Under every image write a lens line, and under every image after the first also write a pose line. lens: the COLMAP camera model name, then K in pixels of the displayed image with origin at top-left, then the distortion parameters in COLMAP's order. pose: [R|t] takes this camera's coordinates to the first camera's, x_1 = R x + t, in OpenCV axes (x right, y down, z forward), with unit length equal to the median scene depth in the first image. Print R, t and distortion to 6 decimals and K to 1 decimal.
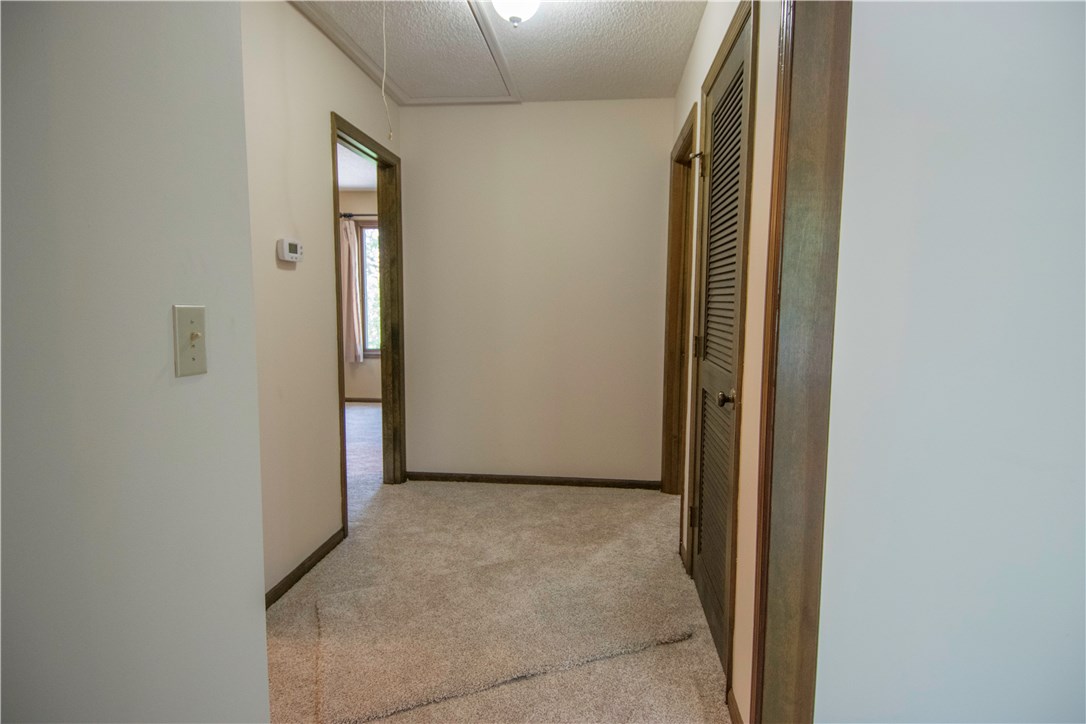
lens RADIAL K [[565.9, 0, 546.8], [0, 565.9, 357.7], [0, 0, 1]] dist [0.013699, -0.021467]
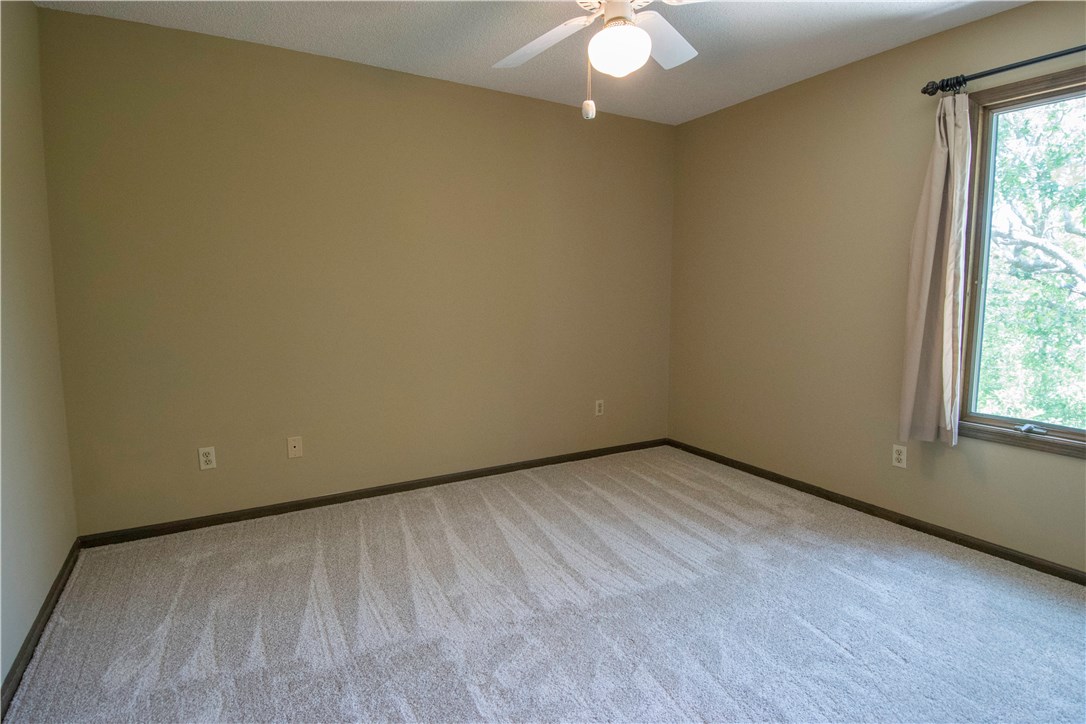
lens RADIAL K [[565.9, 0, 547.5], [0, 565.9, 361.7], [0, 0, 1]] dist [0.013699, -0.021467]
pose [[0.590715, 0.086373, -0.802244, -0.178021], [-0.066819, 0.996076, 0.058041, -0.058712], [0.804109, 0.019319, 0.594168, 0.523461]]
